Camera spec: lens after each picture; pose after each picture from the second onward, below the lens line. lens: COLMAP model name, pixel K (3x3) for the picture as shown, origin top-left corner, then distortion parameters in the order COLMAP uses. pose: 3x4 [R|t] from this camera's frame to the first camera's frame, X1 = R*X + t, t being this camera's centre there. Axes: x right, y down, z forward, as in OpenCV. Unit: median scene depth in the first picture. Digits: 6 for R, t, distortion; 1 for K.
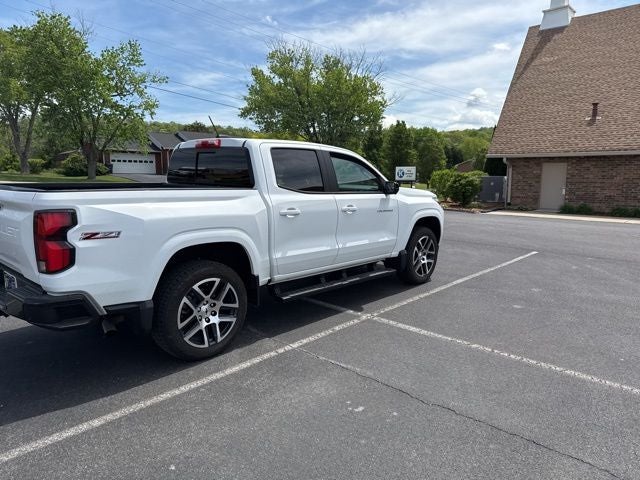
lens RADIAL K [[444.4, 0, 320.0], [0, 444.4, 240.0], [0, 0, 1]] dist [0.043190, -0.057854]
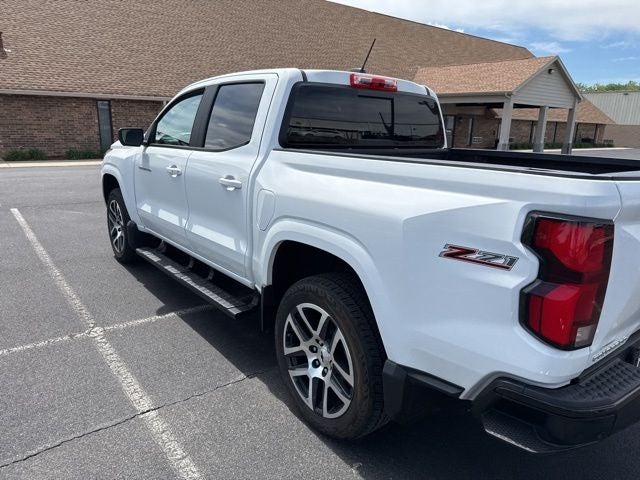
lens RADIAL K [[450.6, 0, 320.0], [0, 450.6, 240.0], [0, 0, 1]] dist [0.003638, -0.010621]
pose [[0.159071, -0.249477, 0.955227, -0.832154], [0.118763, 0.965356, 0.232345, -0.148638], [-0.980098, 0.076486, 0.183189, 0.904591]]
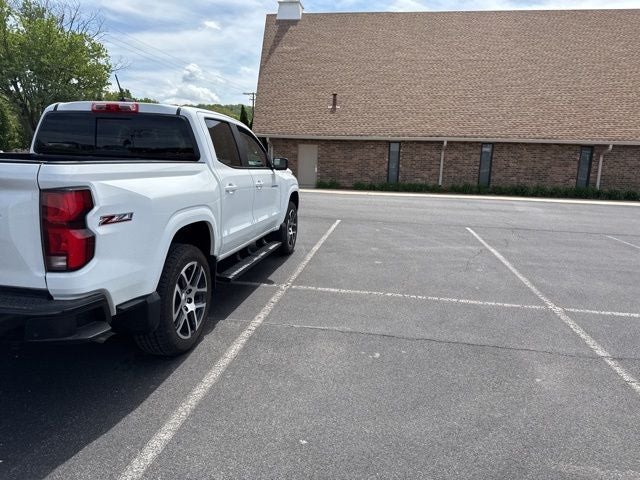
lens RADIAL K [[447.4, 0, 320.0], [0, 447.4, 240.0], [0, 0, 1]] dist [0.093229, -0.120323]
pose [[0.832701, -0.082176, 0.547591, -0.369628], [0.055632, 0.996338, 0.064921, -0.002646], [-0.550921, -0.023597, 0.834224, 0.062886]]
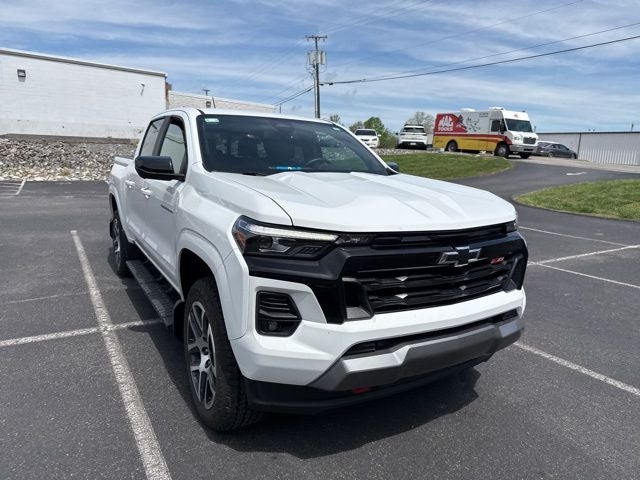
lens RADIAL K [[448.5, 0, 320.0], [0, 448.5, 240.0], [0, 0, 1]] dist [0.062770, -0.093097]
pose [[-0.281517, 0.151678, -0.947493, 0.670522], [-0.181394, 0.961212, 0.207769, -0.188761], [0.942255, 0.230361, -0.243084, 1.395038]]
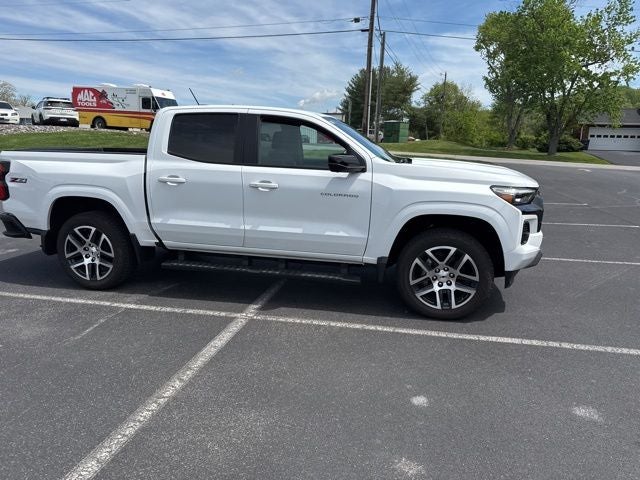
lens RADIAL K [[444.4, 0, 320.0], [0, 444.4, 240.0], [0, 0, 1]] dist [0.043190, -0.057854]
pose [[0.511416, 0.180213, -0.840225, 0.789352], [-0.137978, 0.982298, 0.126703, -0.084550], [0.848184, 0.051134, 0.527228, 0.626431]]
